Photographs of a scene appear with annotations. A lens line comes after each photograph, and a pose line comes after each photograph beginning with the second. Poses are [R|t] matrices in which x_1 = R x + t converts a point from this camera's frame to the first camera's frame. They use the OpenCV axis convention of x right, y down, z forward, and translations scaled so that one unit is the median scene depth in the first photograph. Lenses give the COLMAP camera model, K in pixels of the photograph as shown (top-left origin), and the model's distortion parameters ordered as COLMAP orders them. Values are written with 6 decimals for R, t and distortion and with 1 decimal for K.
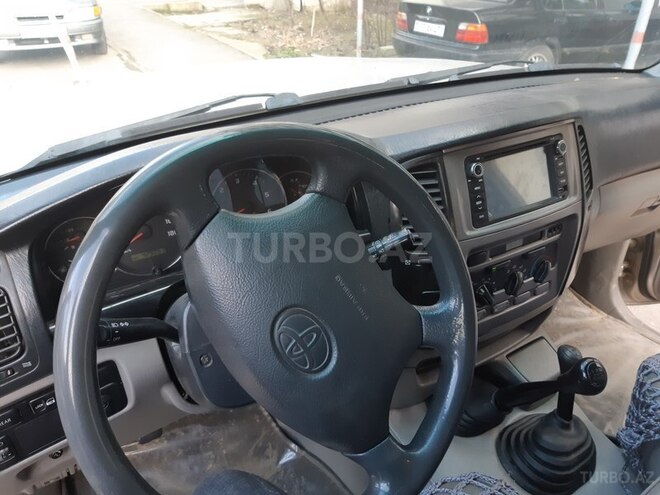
lens RADIAL K [[511.1, 0, 327.4], [0, 511.1, 248.3], [0, 0, 1]] dist [0.075308, -0.147385]
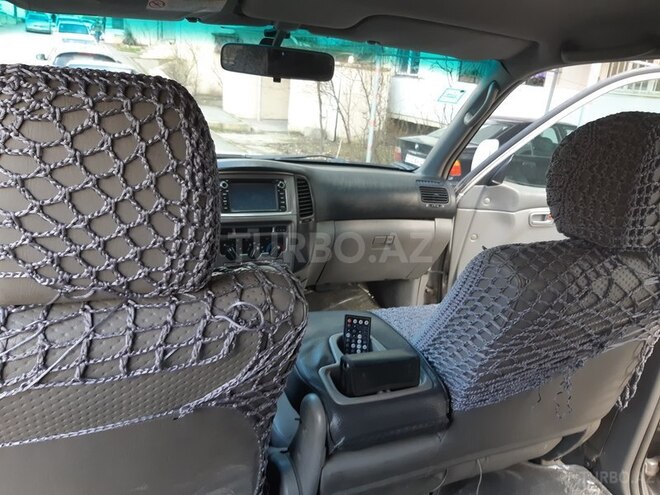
lens RADIAL K [[511.1, 0, 327.4], [0, 511.1, 248.3], [0, 0, 1]] dist [0.075308, -0.147385]
pose [[0.989804, 0.116429, -0.082049, 0.595920], [-0.132161, 0.965533, -0.224230, 0.335860], [0.053114, 0.232788, 0.971076, -0.628204]]
